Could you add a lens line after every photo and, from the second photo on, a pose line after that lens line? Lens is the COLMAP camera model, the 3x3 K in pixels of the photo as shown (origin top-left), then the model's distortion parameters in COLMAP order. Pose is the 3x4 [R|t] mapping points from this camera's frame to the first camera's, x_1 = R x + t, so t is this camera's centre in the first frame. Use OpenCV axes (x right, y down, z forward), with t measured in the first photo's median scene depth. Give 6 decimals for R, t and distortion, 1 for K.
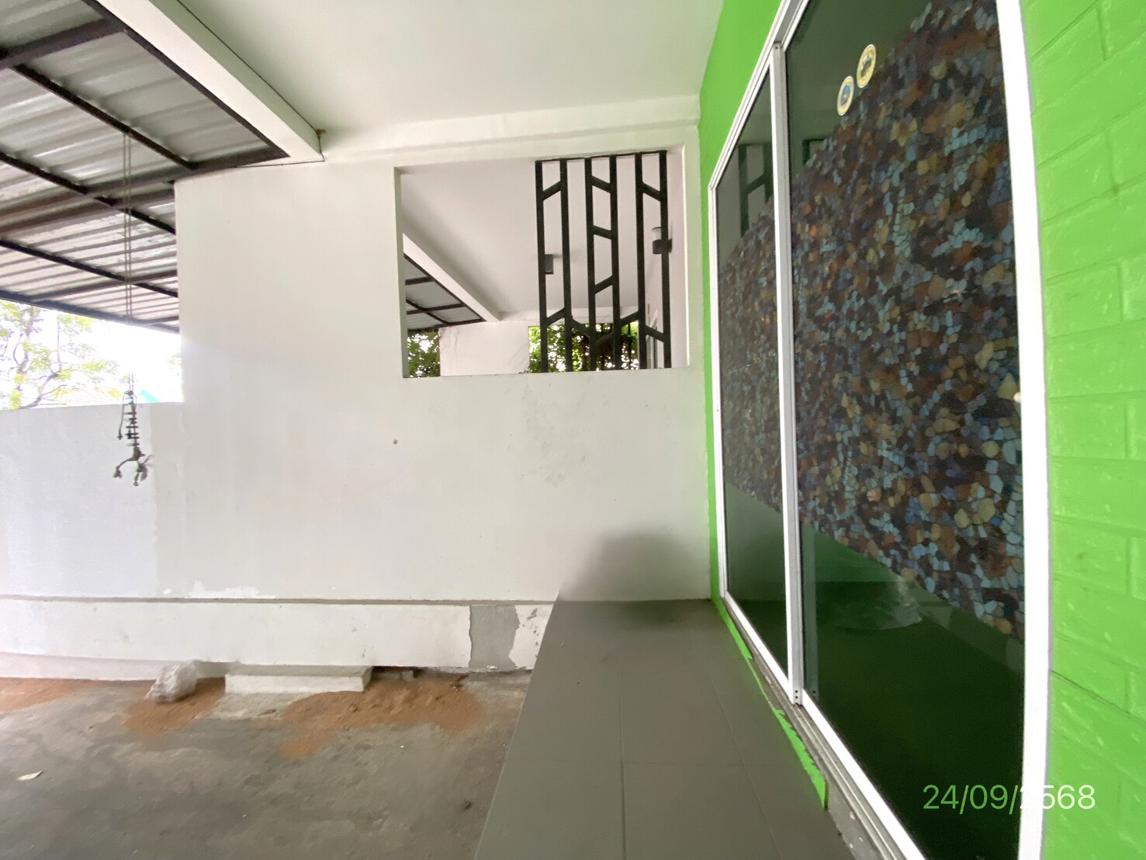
lens RADIAL K [[470.0, 0, 572.3], [0, 470.0, 420.6], [0, 0, 1]] dist [-0.025788, -0.001350]
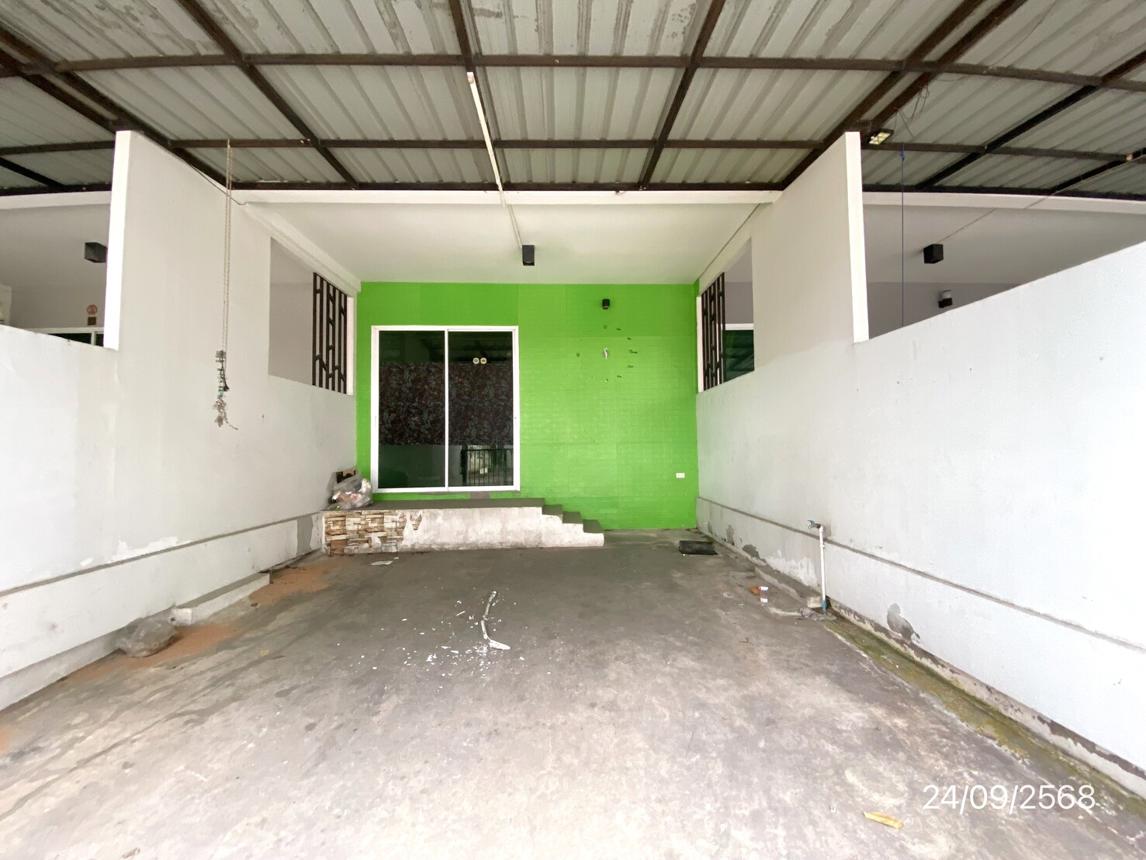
lens RADIAL K [[470.0, 0, 572.4], [0, 470.0, 433.3], [0, 0, 1]] dist [-0.025788, -0.001350]
pose [[-0.111288, 0.074853, 0.990965, -2.022937], [0.017723, 0.997150, -0.073330, 0.231915], [-0.993630, 0.009402, -0.112297, 0.206696]]
